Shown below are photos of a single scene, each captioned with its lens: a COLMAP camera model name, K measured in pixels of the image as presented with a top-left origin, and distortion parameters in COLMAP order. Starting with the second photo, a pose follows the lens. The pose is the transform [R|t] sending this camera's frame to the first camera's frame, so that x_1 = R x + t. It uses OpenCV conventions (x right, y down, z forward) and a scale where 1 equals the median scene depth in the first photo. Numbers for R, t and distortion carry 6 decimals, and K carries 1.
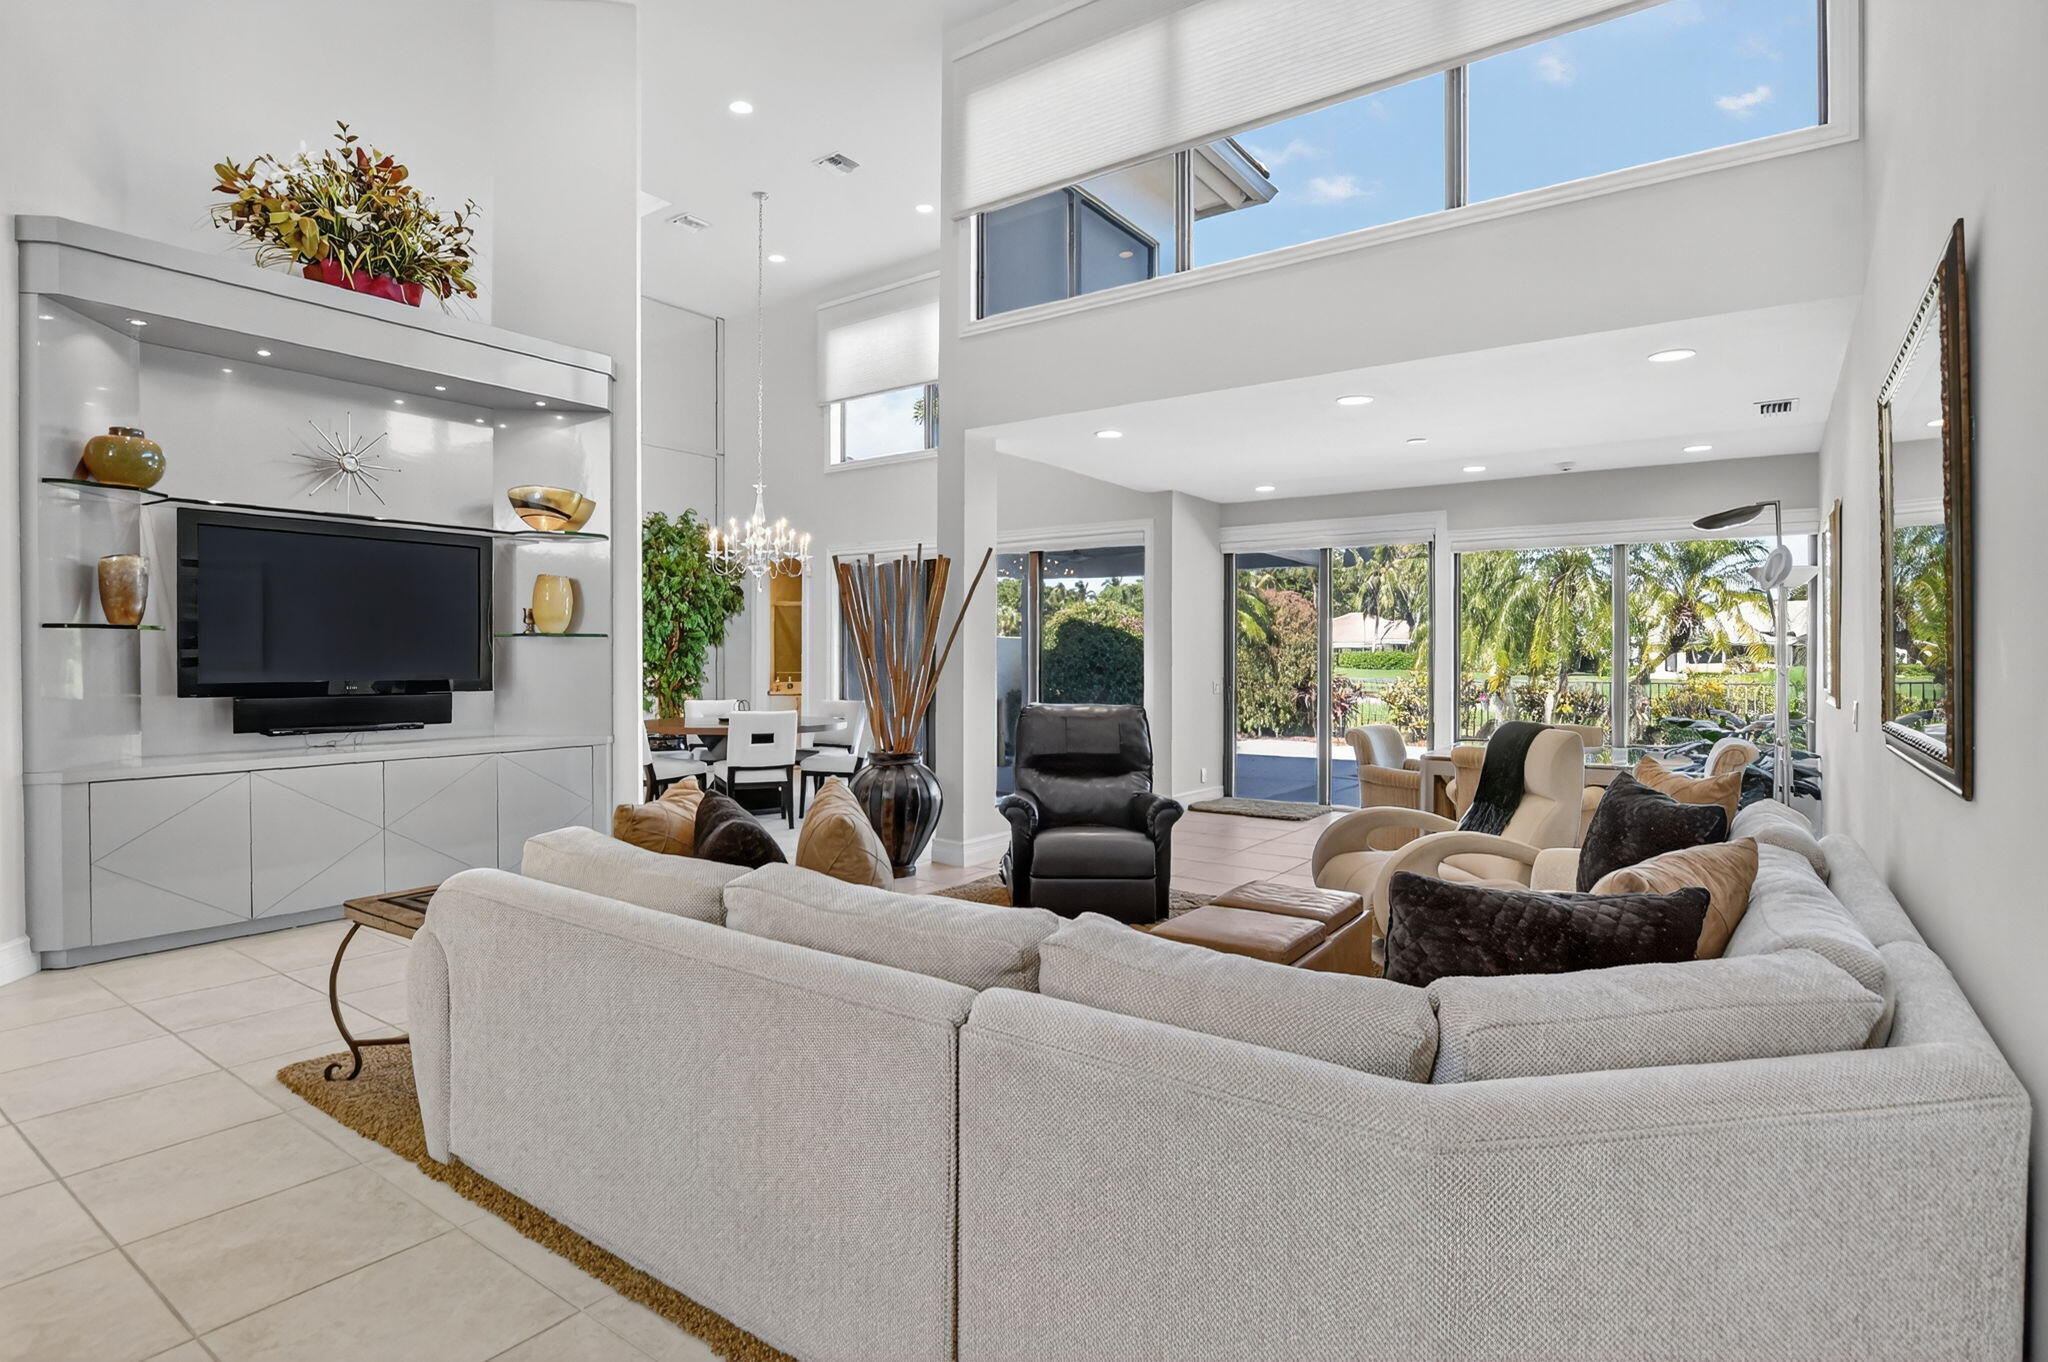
lens RADIAL K [[1039.3, 0, 1014.9], [0, 1039.3, 676.6], [0, 0, 1]] dist [-0.018333, -0.000728]
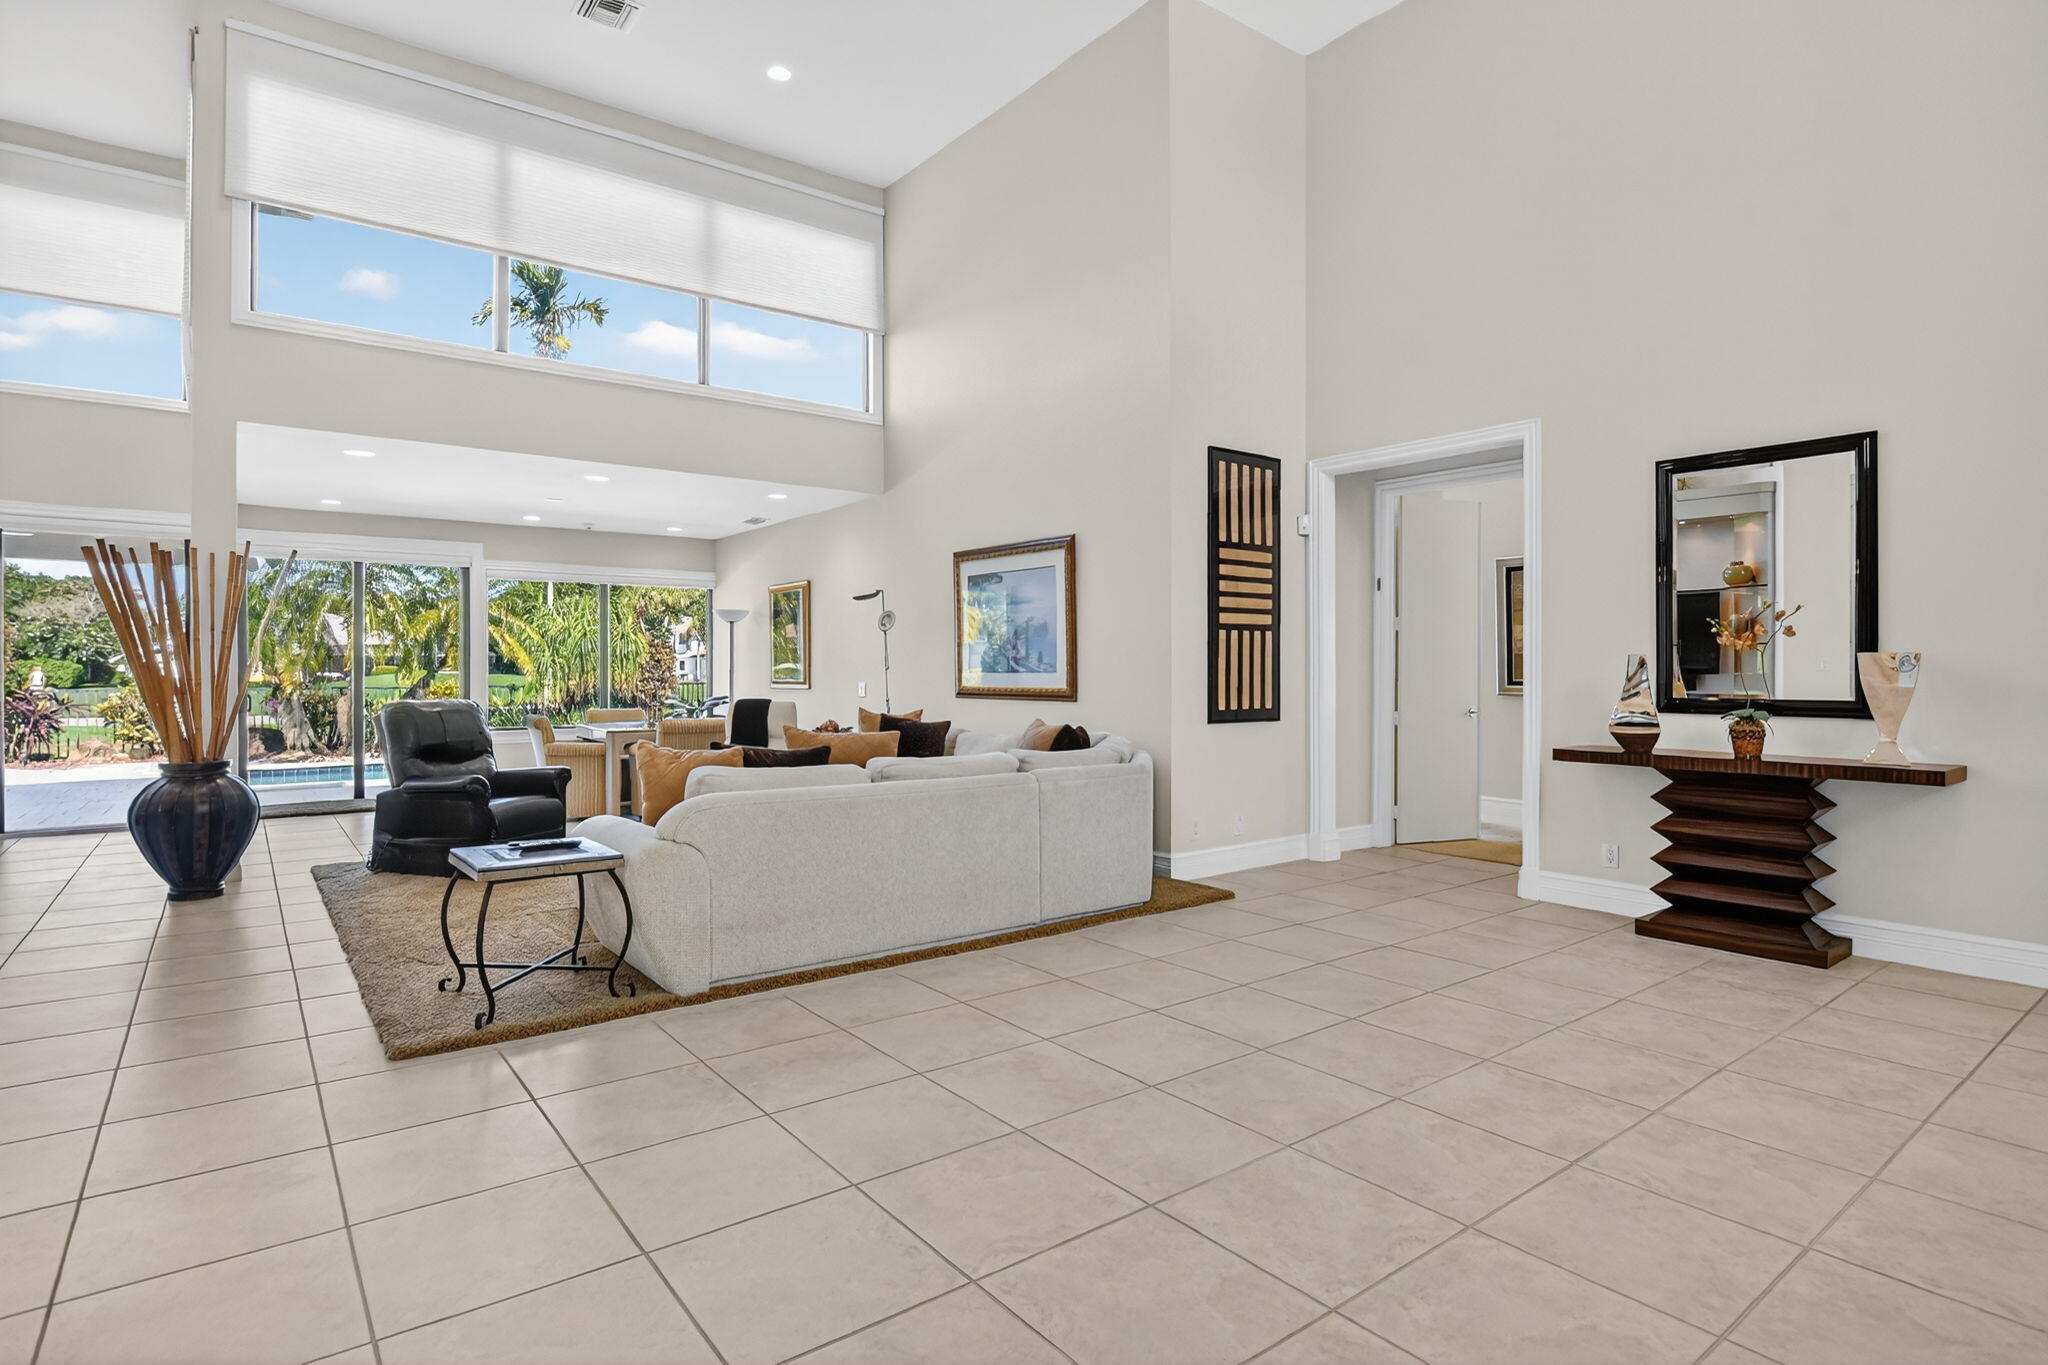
lens RADIAL K [[1039.3, 0, 1014.9], [0, 1039.3, 678.1], [0, 0, 1]] dist [-0.018333, -0.000728]
pose [[0.296080, -0.008387, 0.955126, -0.463856], [0.016190, 0.999862, 0.003761, 0.004065], [-0.955026, 0.014350, 0.296175, 0.028067]]
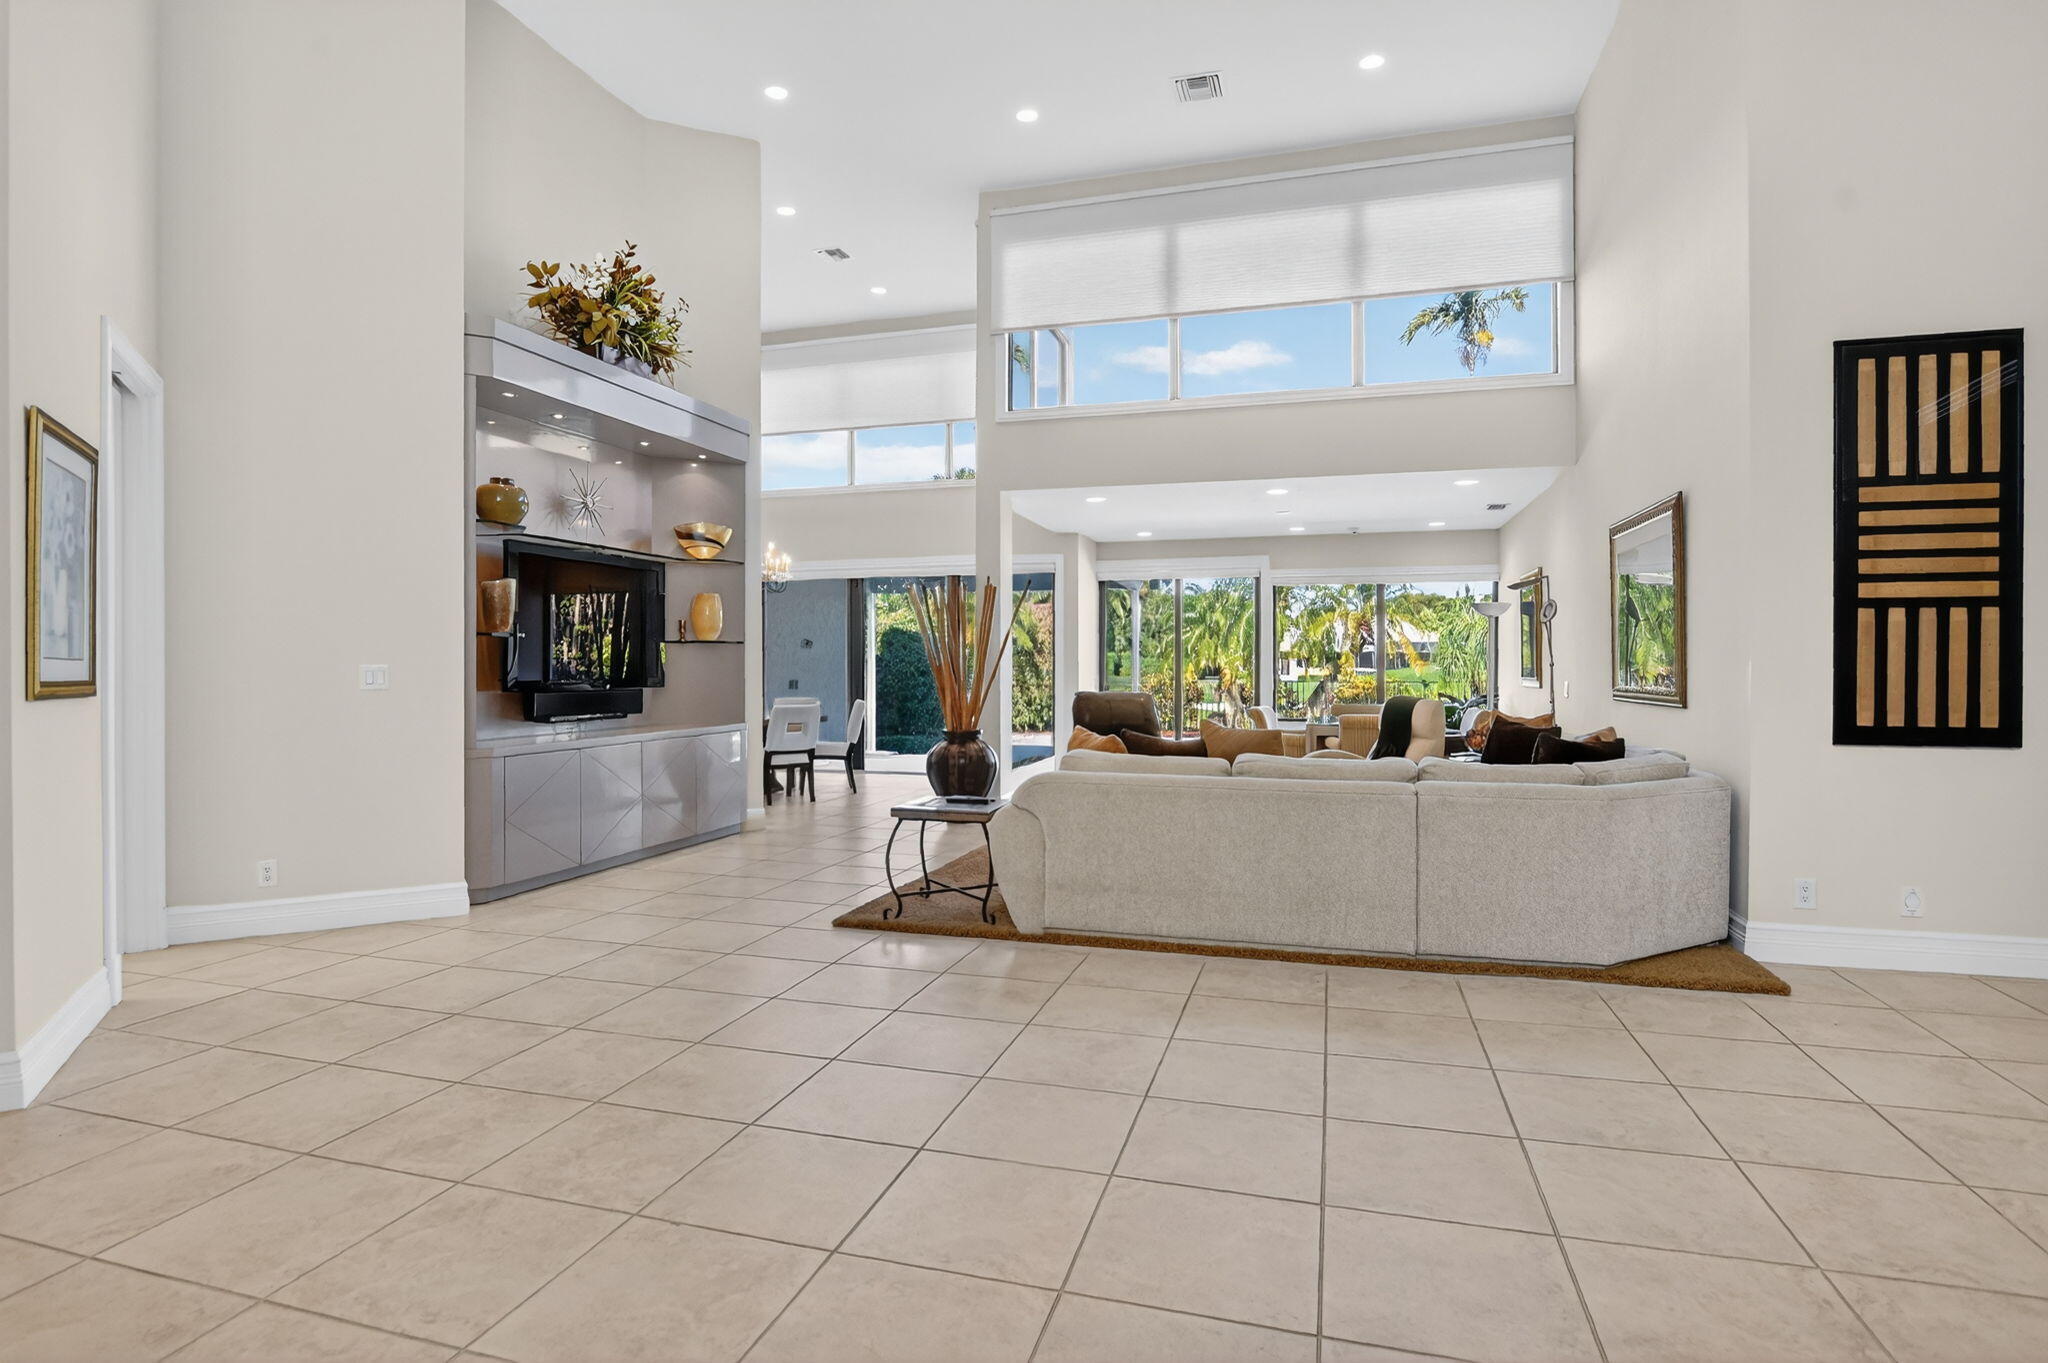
lens RADIAL K [[1048.5, 0, 1024.0], [0, 1048.5, 681.5], [0, 0, 1]] dist [-0.027052, 0.000111]
pose [[0.944370, -0.008081, 0.328785, -0.296099], [0.008761, 0.999961, -0.000587, 0.006542], [-0.328767, 0.003435, 0.944405, -0.185423]]
